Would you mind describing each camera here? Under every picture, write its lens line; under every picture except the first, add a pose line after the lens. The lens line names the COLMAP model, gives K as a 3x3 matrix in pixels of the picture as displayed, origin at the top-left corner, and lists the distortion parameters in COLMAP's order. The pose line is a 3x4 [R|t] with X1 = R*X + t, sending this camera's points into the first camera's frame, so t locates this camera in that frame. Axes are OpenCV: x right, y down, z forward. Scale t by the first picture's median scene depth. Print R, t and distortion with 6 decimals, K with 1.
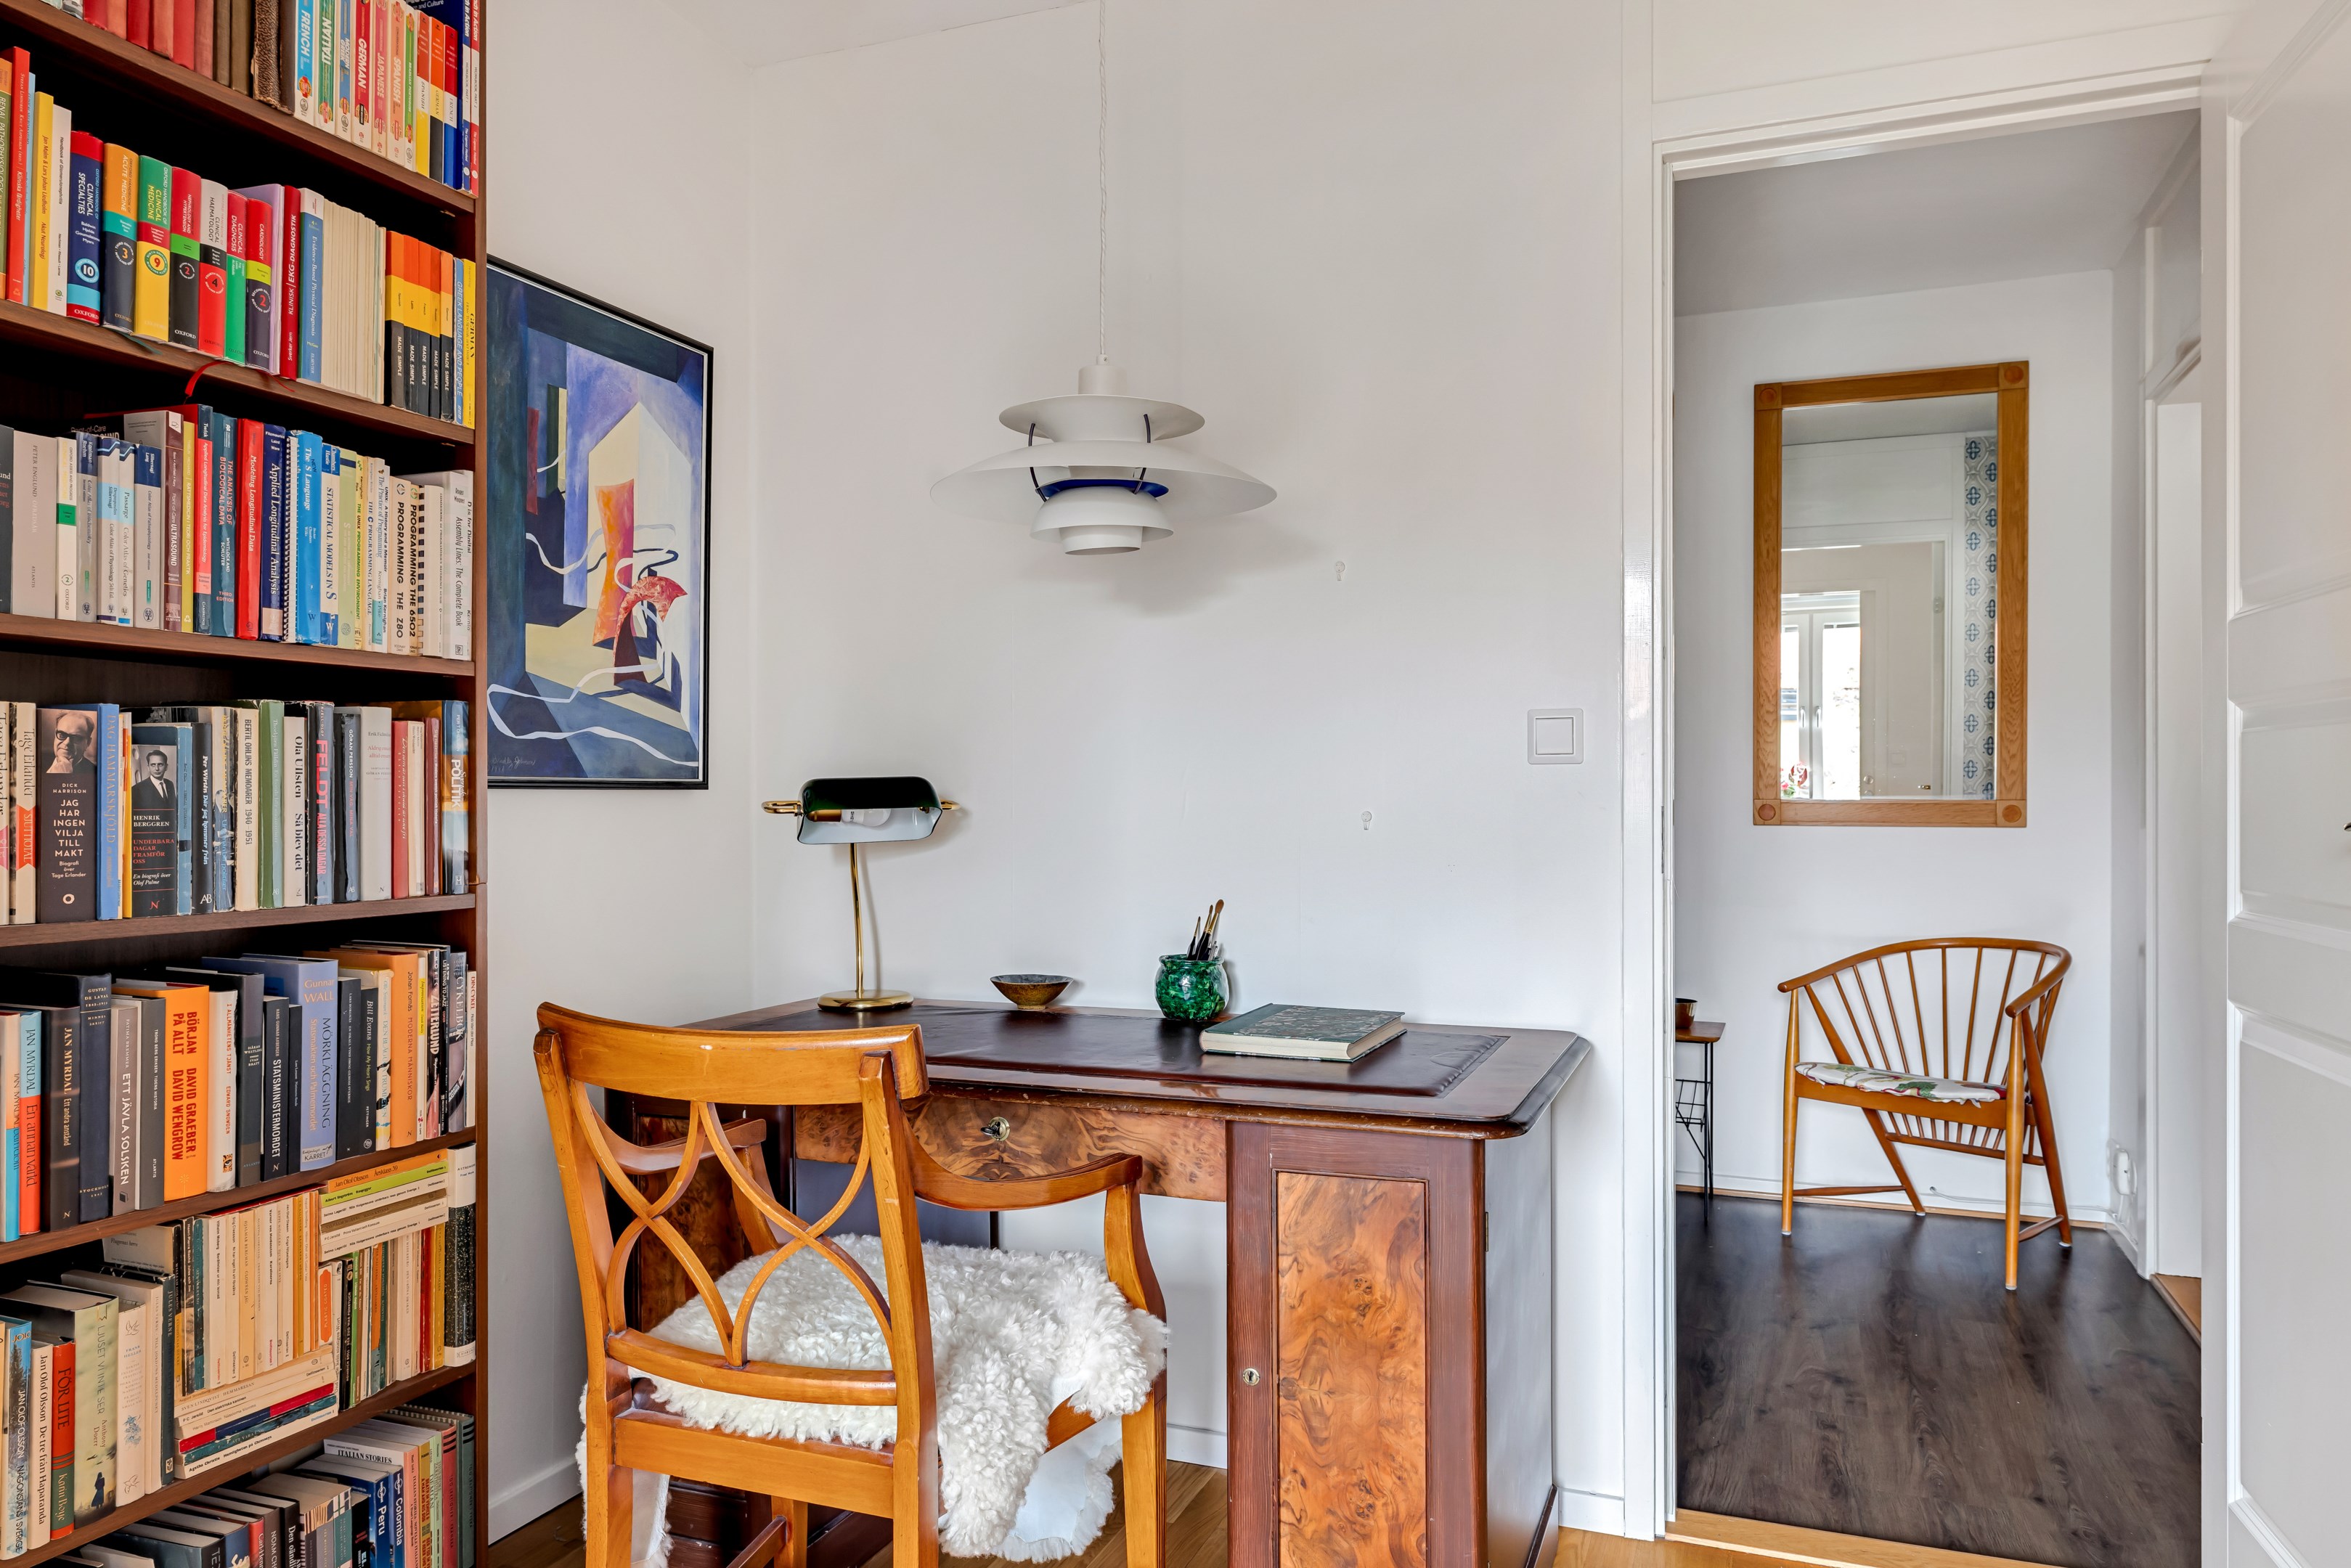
lens RADIAL K [[1570.1, 0, 1181.6], [0, 1570.1, 787.5], [0, 0, 1]] dist [-0.008040, 0.000170]
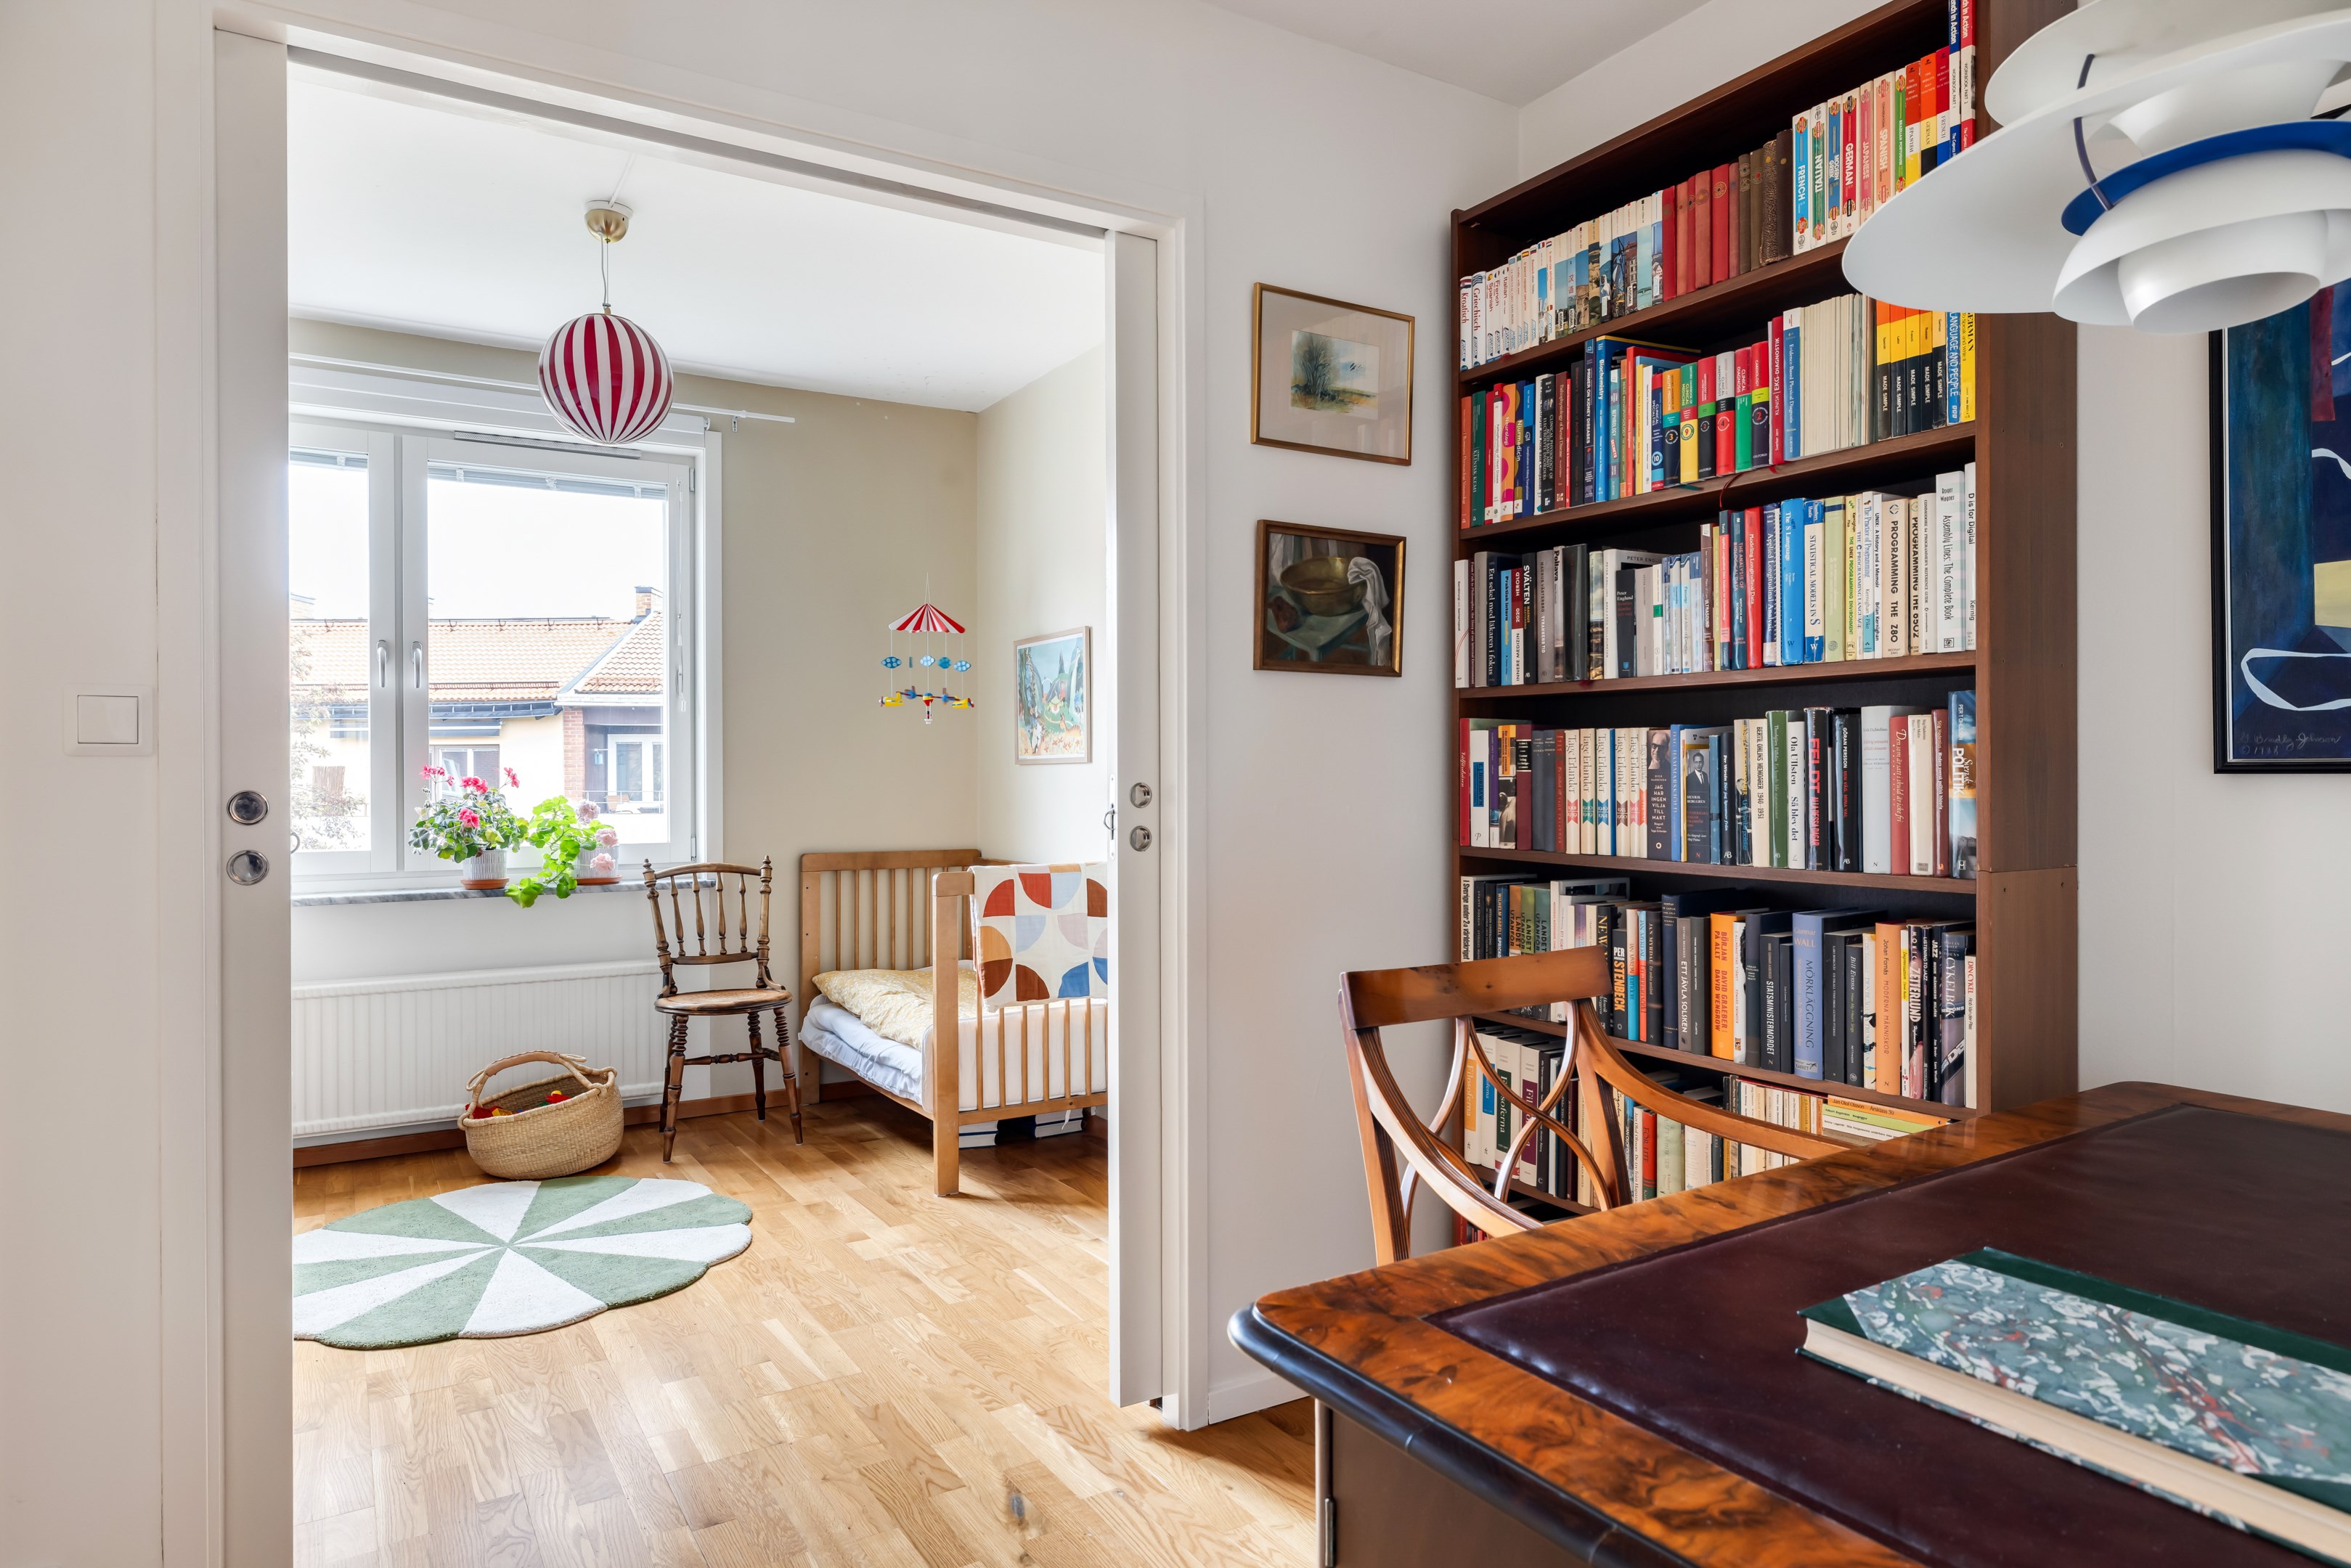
lens RADIAL K [[1338.2, 0, 1173.1], [0, 1338.2, 743.8], [0, 0, 1]] dist [-0.001765, -0.003357]
pose [[-0.600871, -0.007759, -0.799308, 0.601443], [0.016316, 0.999625, -0.021970, -0.010776], [0.799179, -0.026243, -0.600519, 1.210960]]
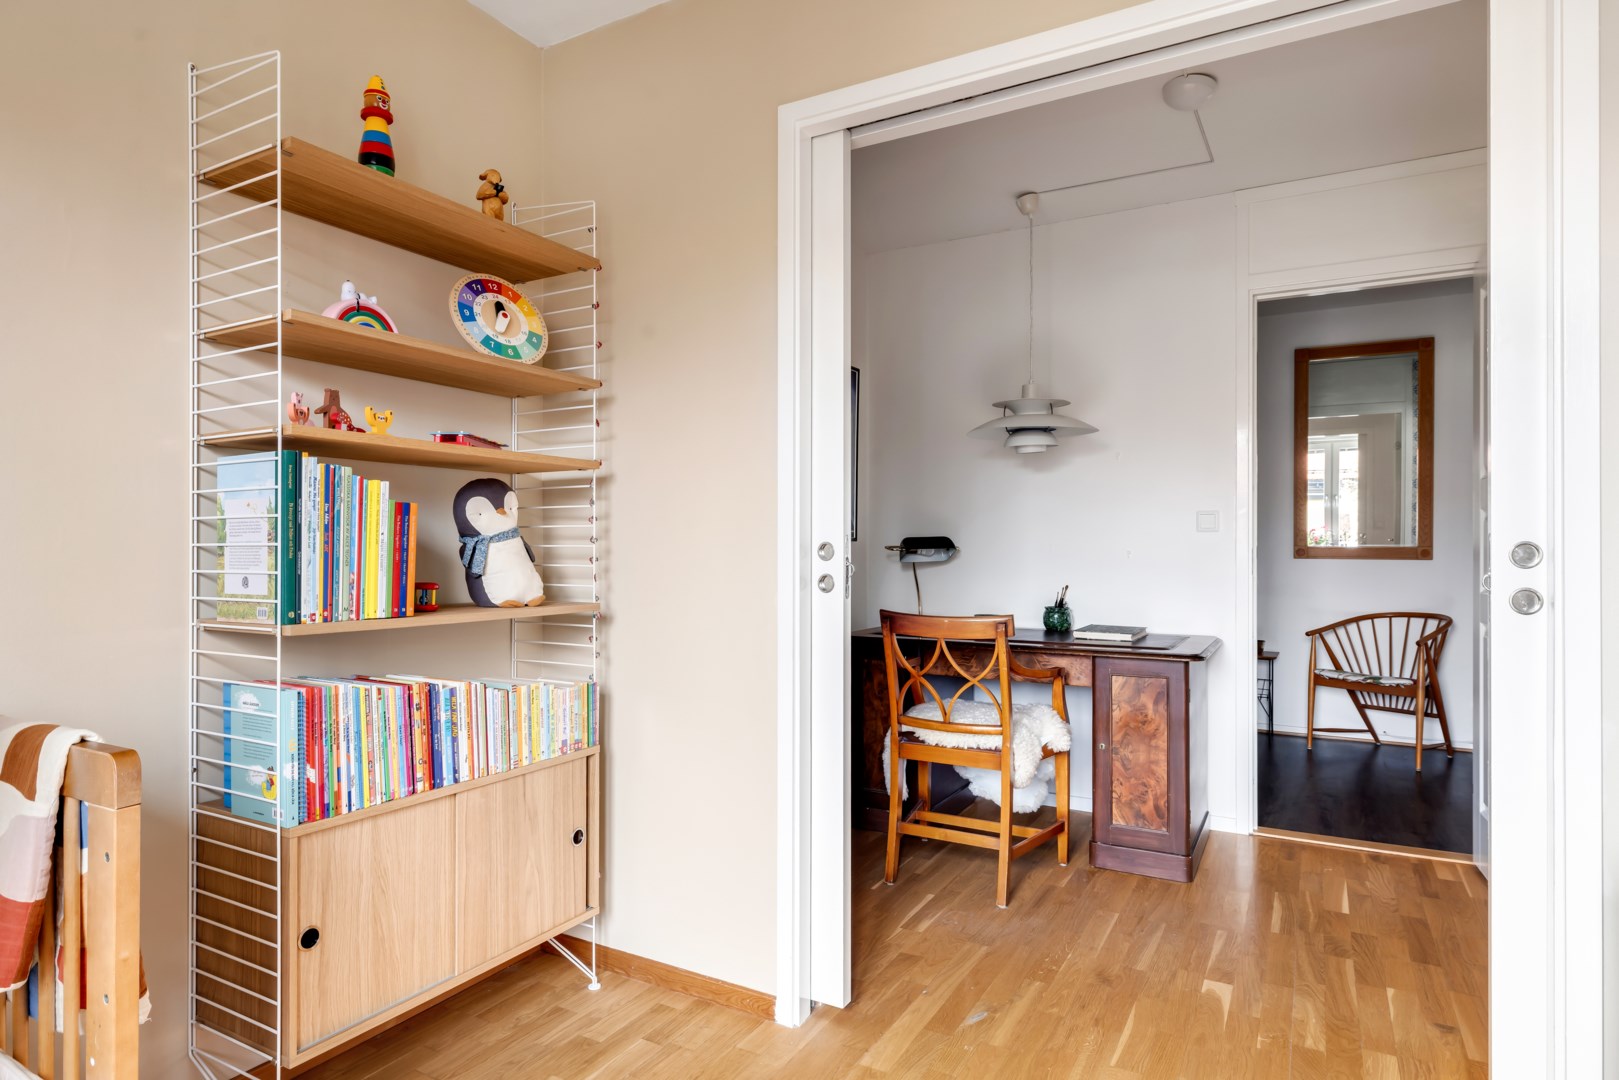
lens RADIAL K [[921.7, 0, 798.5], [0, 921.7, 539.4], [0, 0, 1]] dist [-0.001765, -0.003357]
pose [[0.988831, 0.001406, -0.149034, -0.181179], [-0.001109, 0.999997, 0.002081, -0.005386], [0.149037, -0.001892, 0.988830, -0.535908]]
